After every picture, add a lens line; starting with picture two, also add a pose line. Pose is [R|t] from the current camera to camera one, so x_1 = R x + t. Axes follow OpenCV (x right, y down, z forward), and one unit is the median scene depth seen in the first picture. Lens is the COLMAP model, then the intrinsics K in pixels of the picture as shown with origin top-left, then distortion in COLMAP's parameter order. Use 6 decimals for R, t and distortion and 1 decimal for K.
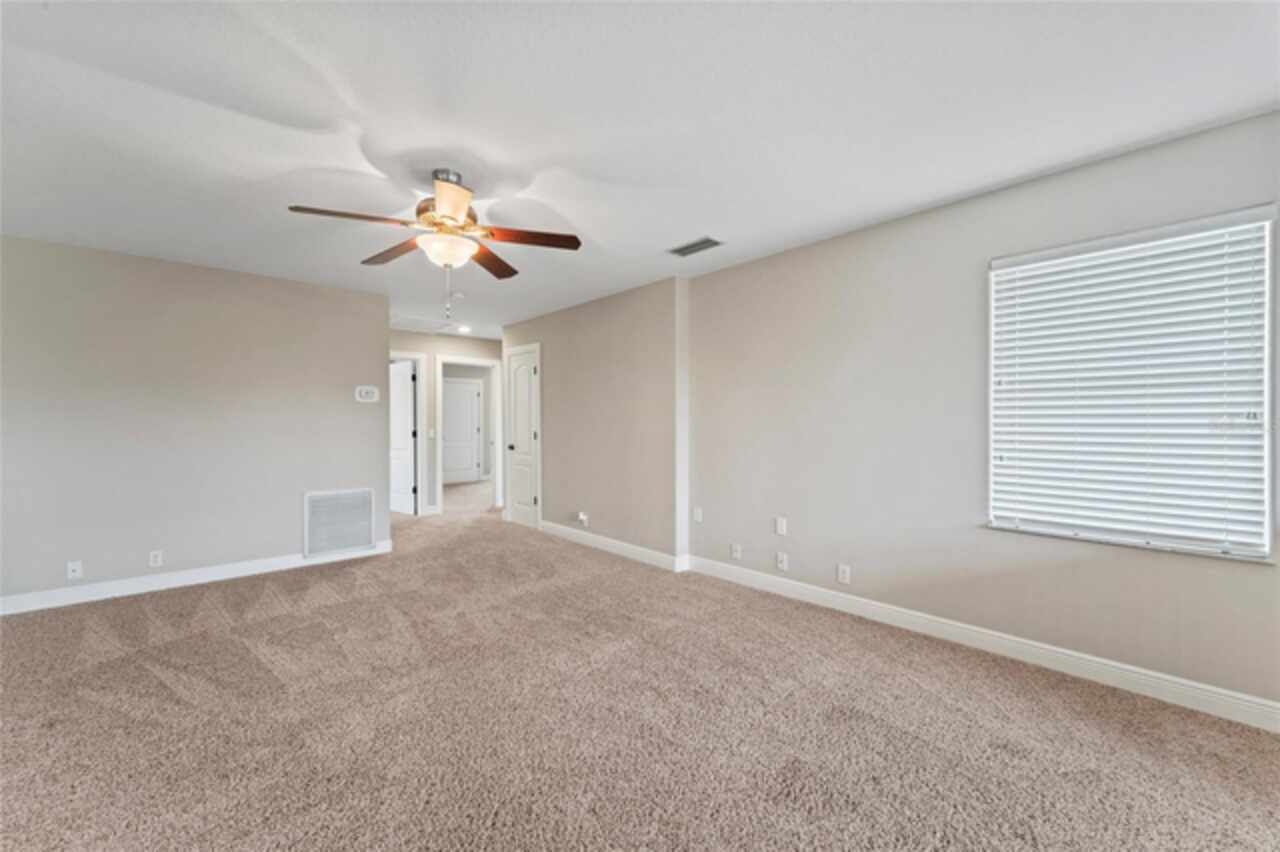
lens RADIAL K [[516.3, 0, 632.8], [0, 516.3, 425.6], [0, 0, 1]] dist [-0.002574, 0.000016]
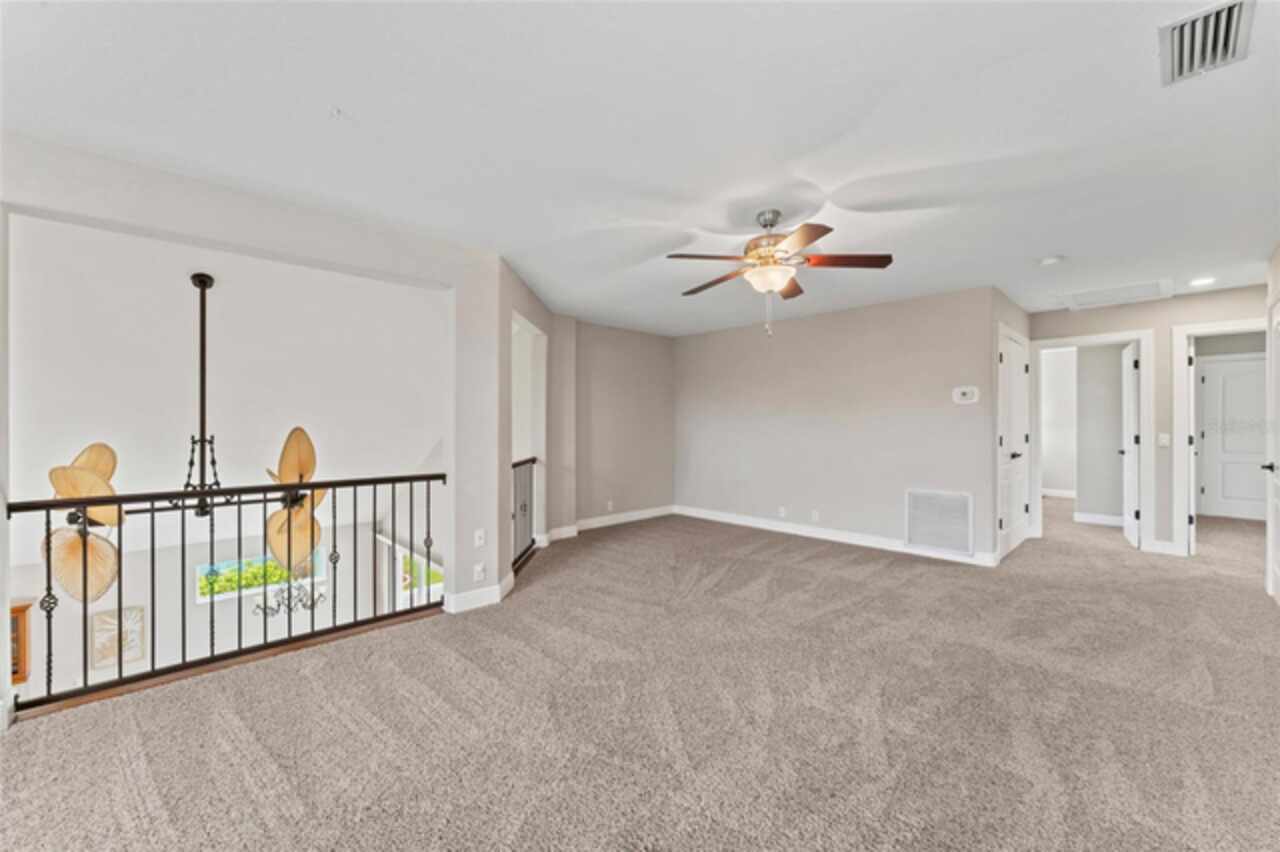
lens RADIAL K [[516.3, 0, 633.2], [0, 516.3, 423.6], [0, 0, 1]] dist [-0.002574, 0.000016]
pose [[0.003736, 0.000844, -0.999993, 0.512414], [-0.005785, 0.999983, 0.000822, -0.005382], [0.999976, 0.005782, 0.003741, 0.433778]]
